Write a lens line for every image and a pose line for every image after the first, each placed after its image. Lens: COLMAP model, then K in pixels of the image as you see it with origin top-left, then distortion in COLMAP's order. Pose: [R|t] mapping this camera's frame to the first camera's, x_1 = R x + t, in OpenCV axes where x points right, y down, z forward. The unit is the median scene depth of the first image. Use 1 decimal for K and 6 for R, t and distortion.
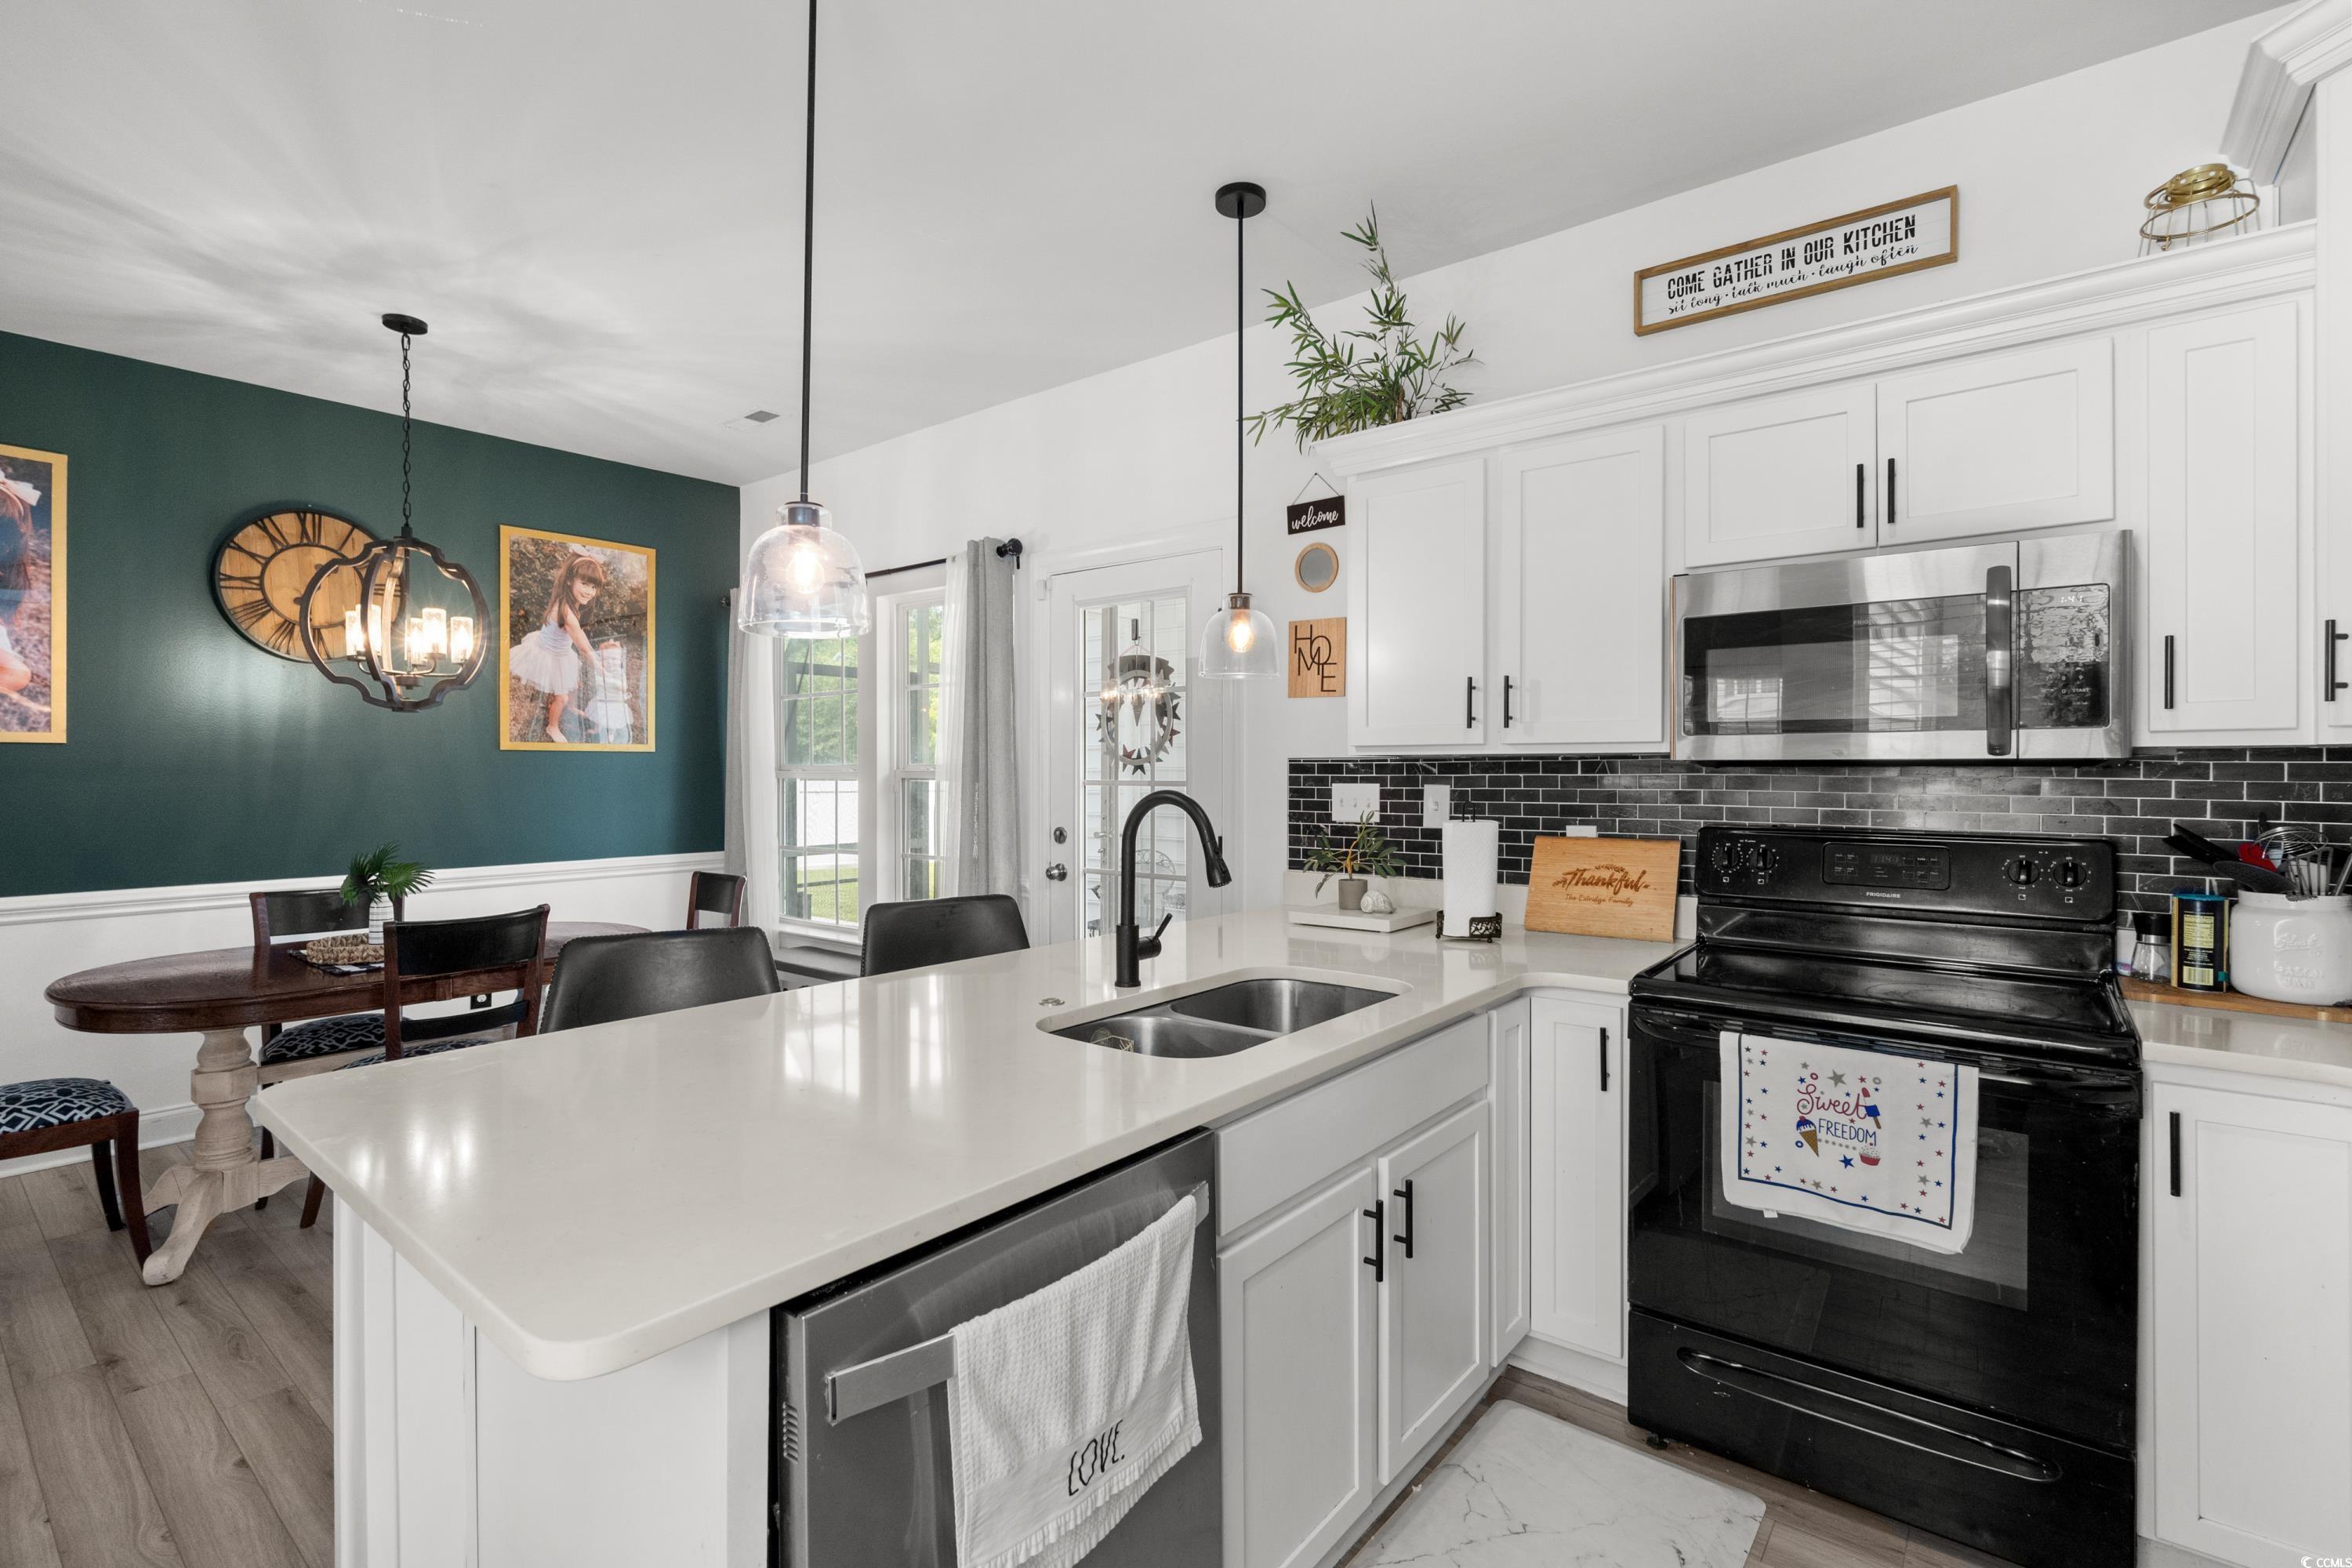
lens RADIAL K [[1077.7, 0, 1179.8], [0, 1077.7, 769.7], [0, 0, 1]] dist [-0.005383, 0.003134]
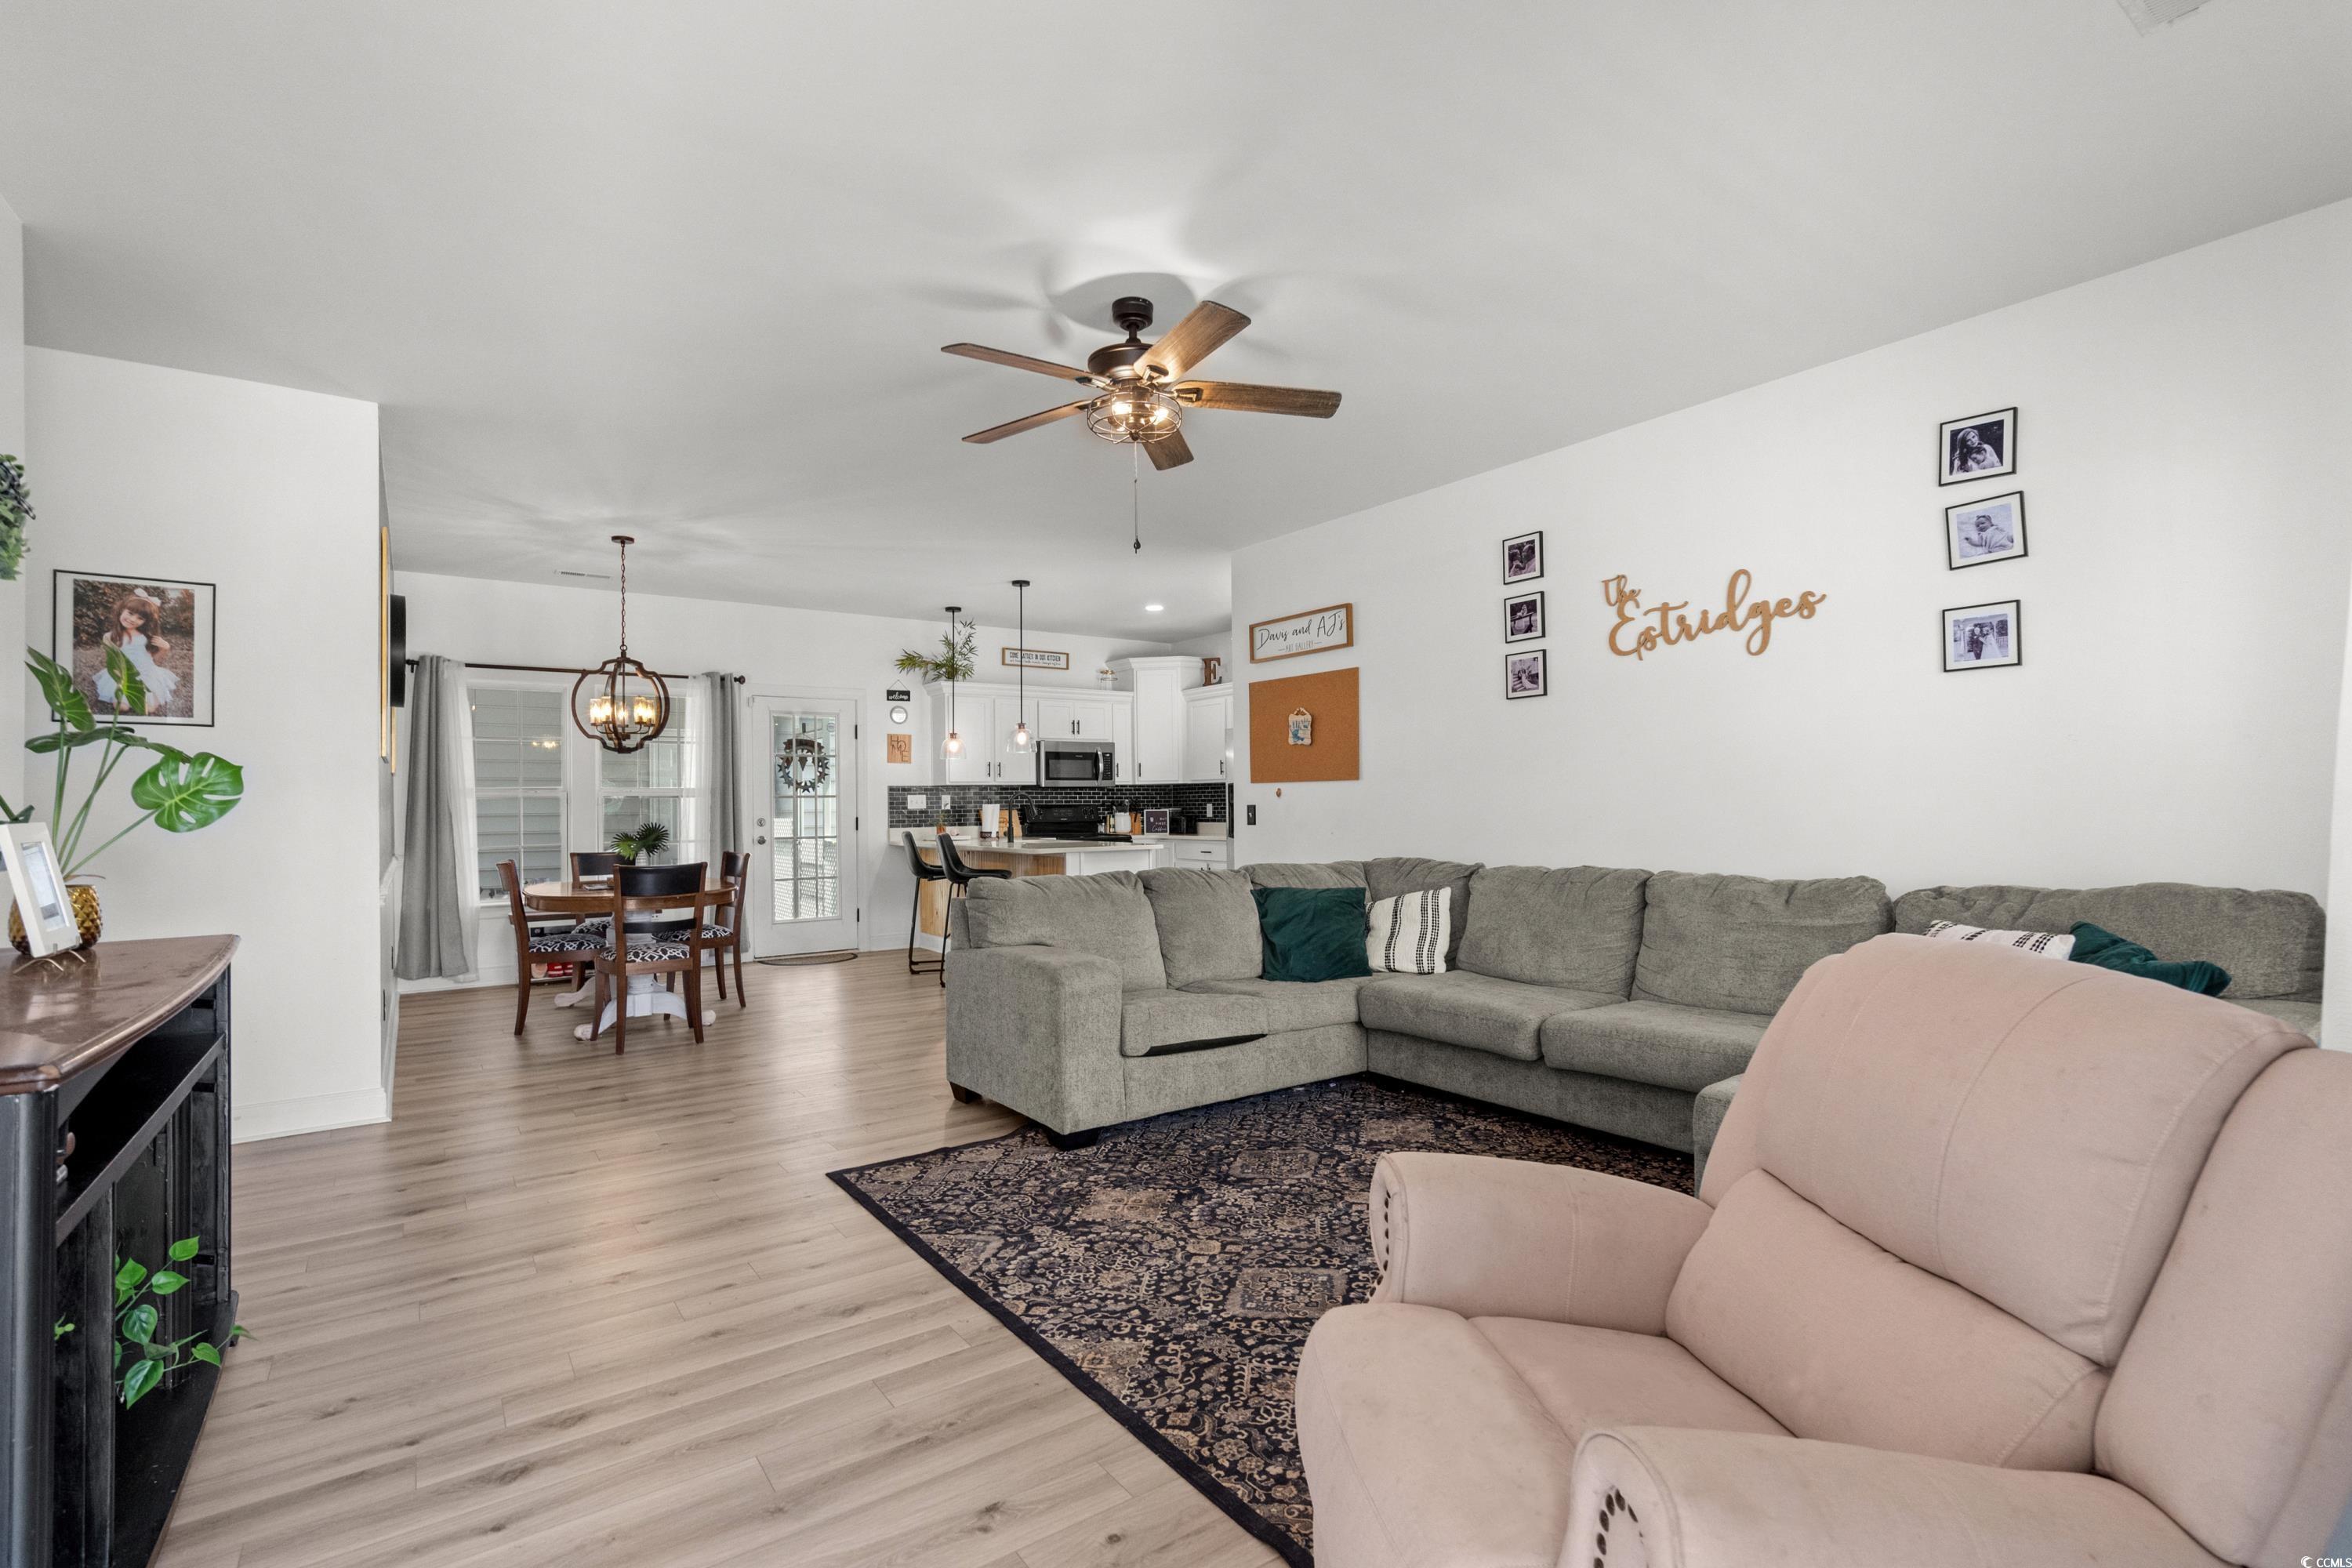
lens RADIAL K [[1077.7, 0, 1195.3], [0, 1077.7, 796.3], [0, 0, 1]] dist [-0.005383, 0.003134]
pose [[0.254341, 0.003337, 0.967109, -2.702760], [0.012746, 0.999896, -0.006802, 0.050642], [-0.967031, 0.014057, 0.254272, -0.469332]]
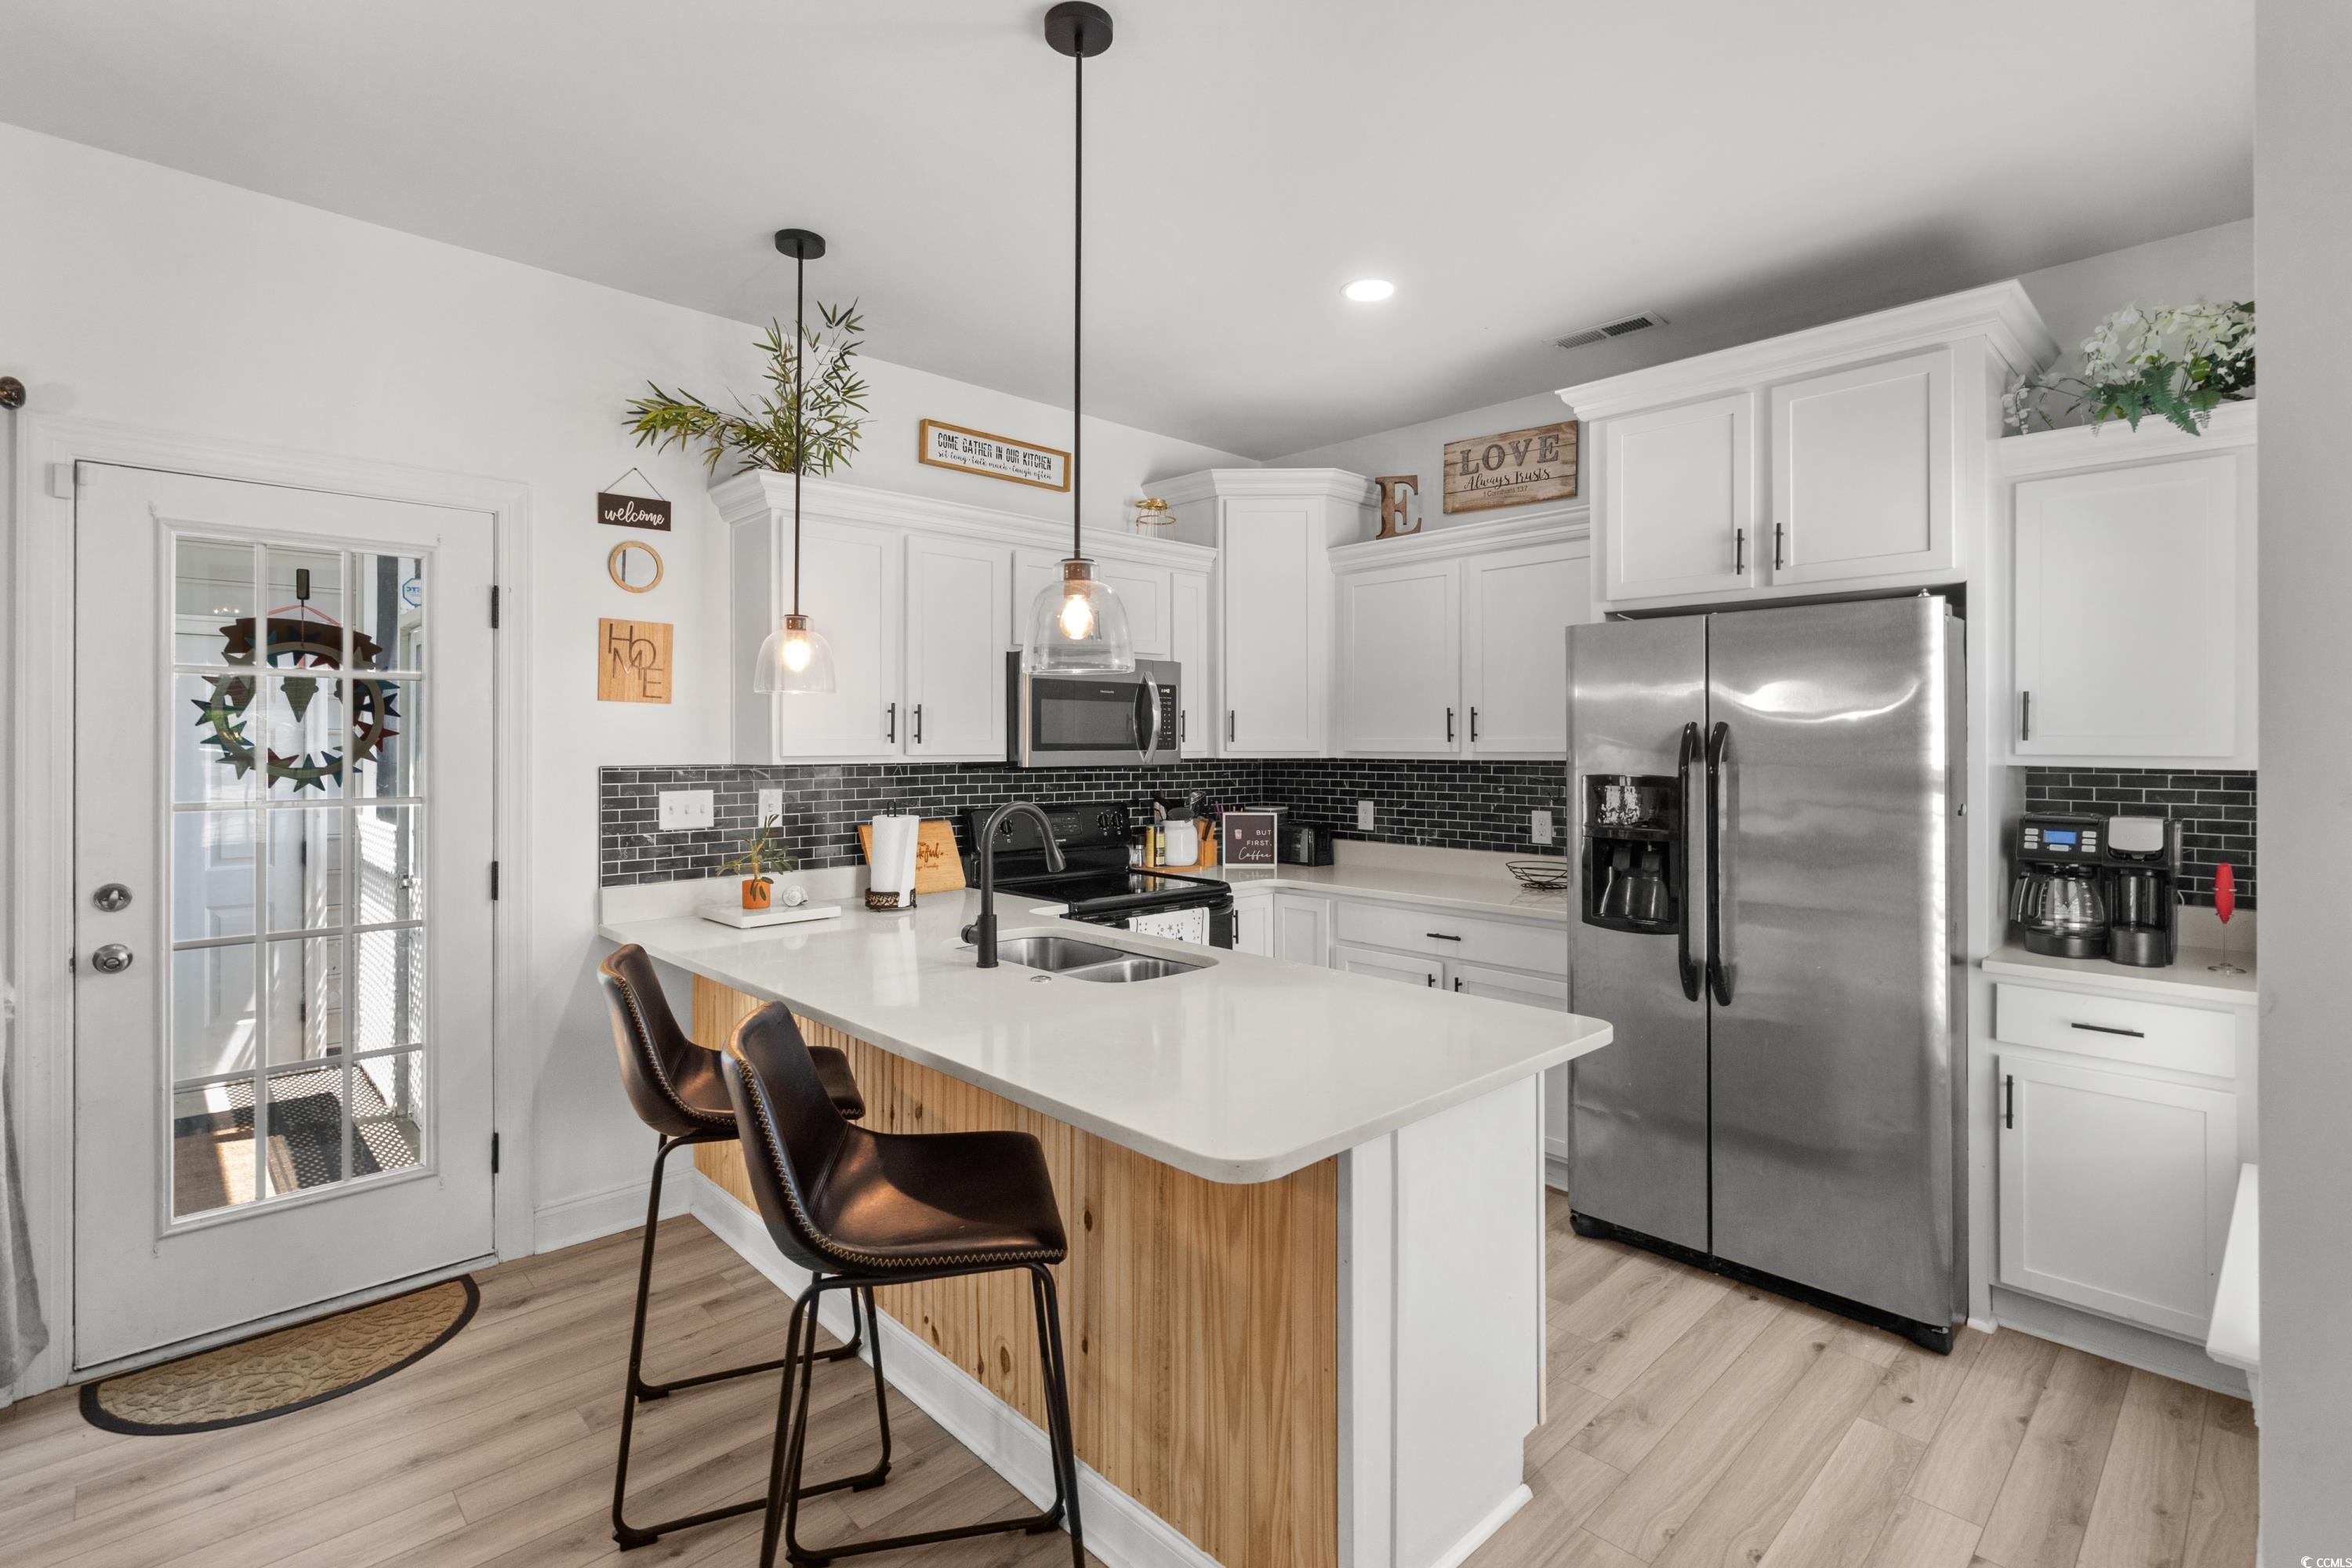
lens RADIAL K [[1077.7, 0, 1167.6], [0, 1077.7, 742.6], [0, 0, 1]] dist [-0.005383, 0.003134]
pose [[0.136029, 0.000454, 0.990705, -0.893378], [-0.000357, 1.000000, -0.000409, -0.036884], [-0.990705, -0.000298, 0.136029, 0.475229]]
